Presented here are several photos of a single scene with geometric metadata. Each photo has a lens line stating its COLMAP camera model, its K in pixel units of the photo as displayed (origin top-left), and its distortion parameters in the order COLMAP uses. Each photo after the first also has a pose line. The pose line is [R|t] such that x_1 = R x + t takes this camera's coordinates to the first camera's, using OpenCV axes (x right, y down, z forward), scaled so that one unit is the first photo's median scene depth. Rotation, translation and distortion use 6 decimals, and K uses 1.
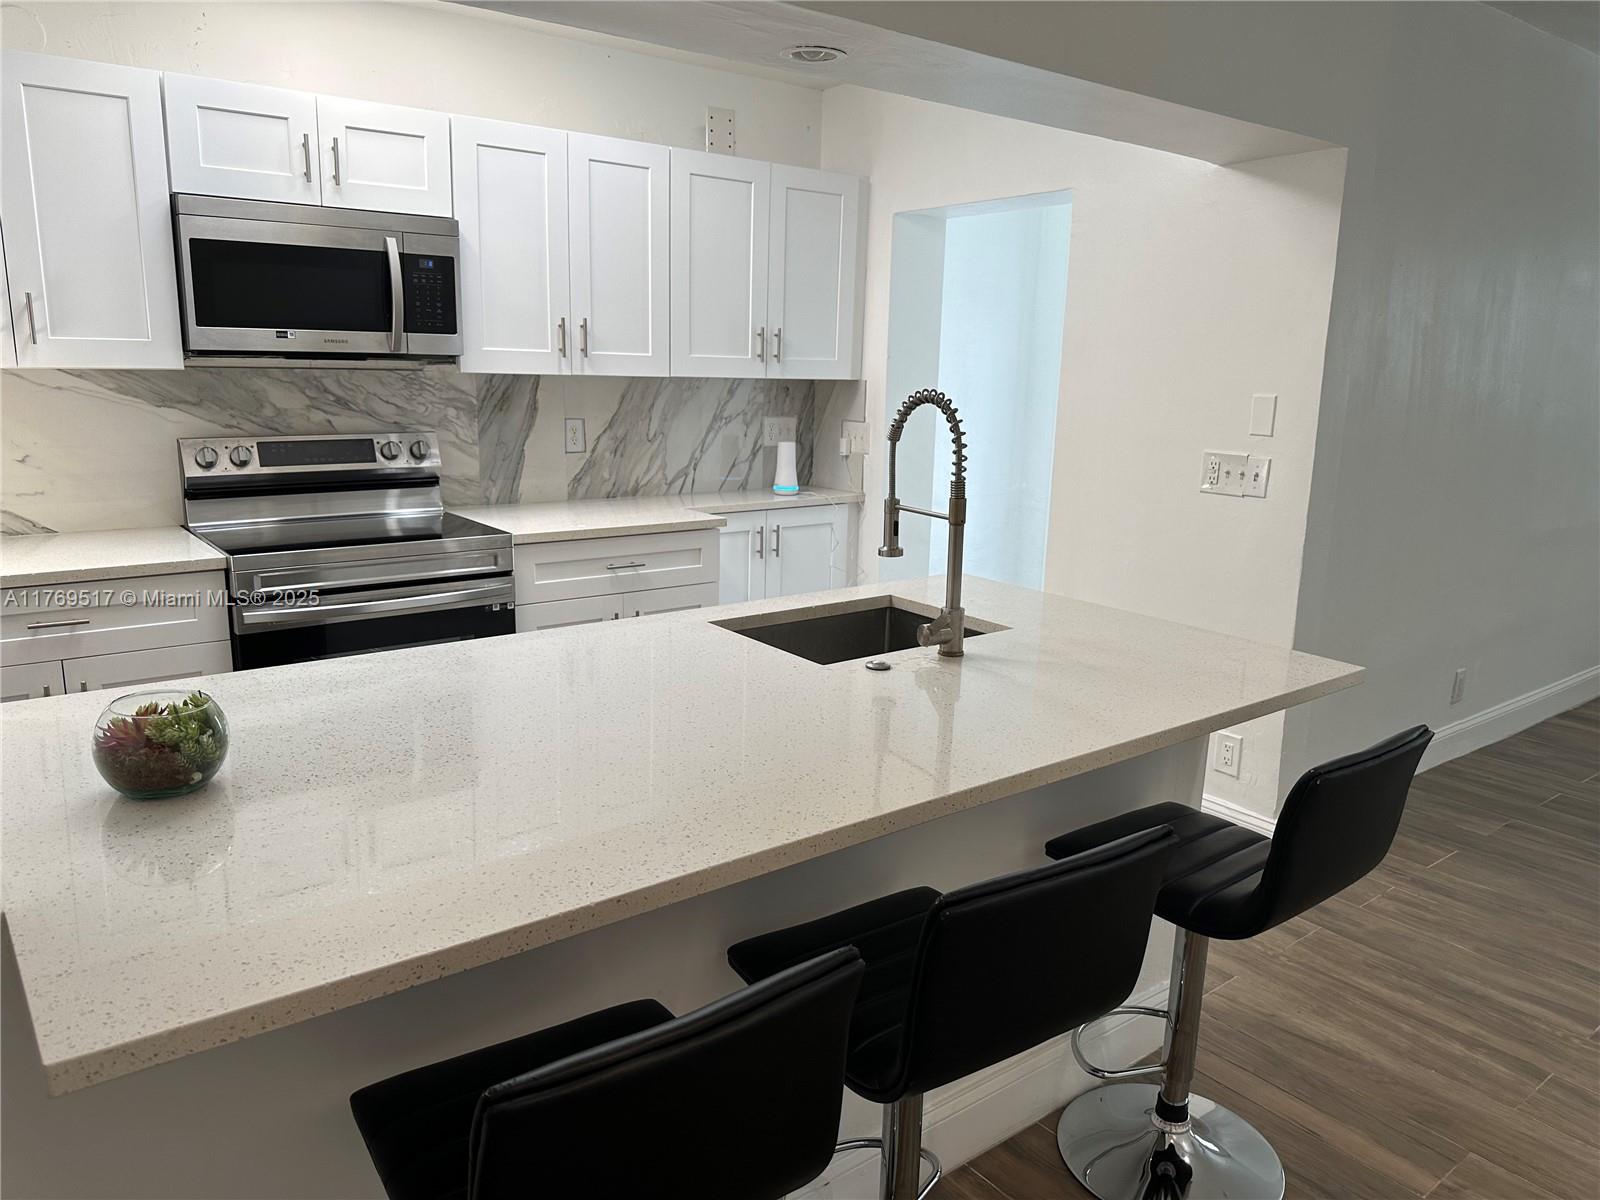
lens RADIAL K [[1126.3, 0, 805.7], [0, 1126.3, 602.1], [0, 0, 1]] dist [0.029861, -0.041335]
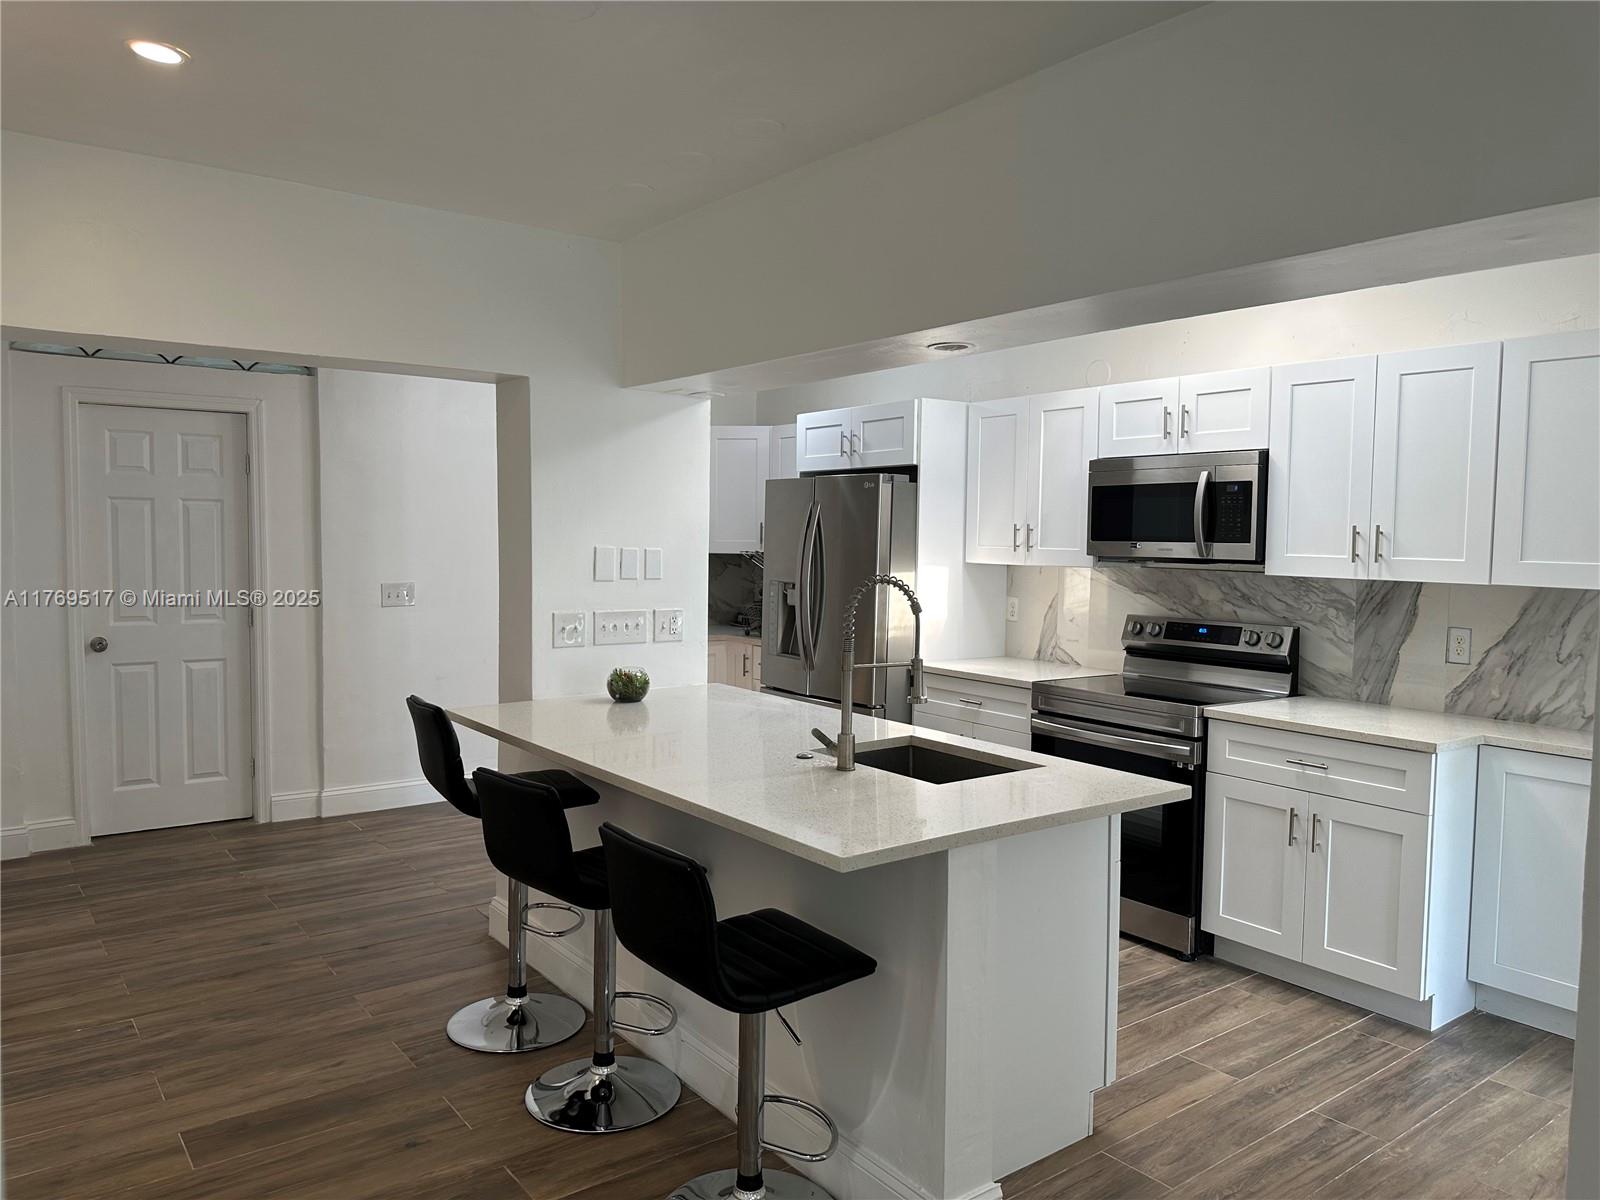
lens RADIAL K [[1126.3, 0, 796.4], [0, 1126.3, 605.4], [0, 0, 1]] dist [0.029861, -0.041335]
pose [[-0.025634, 0.036974, -0.998987, 0.854925], [-0.227733, 0.972824, 0.041850, -0.107699], [0.973386, 0.228575, -0.016517, 0.539521]]
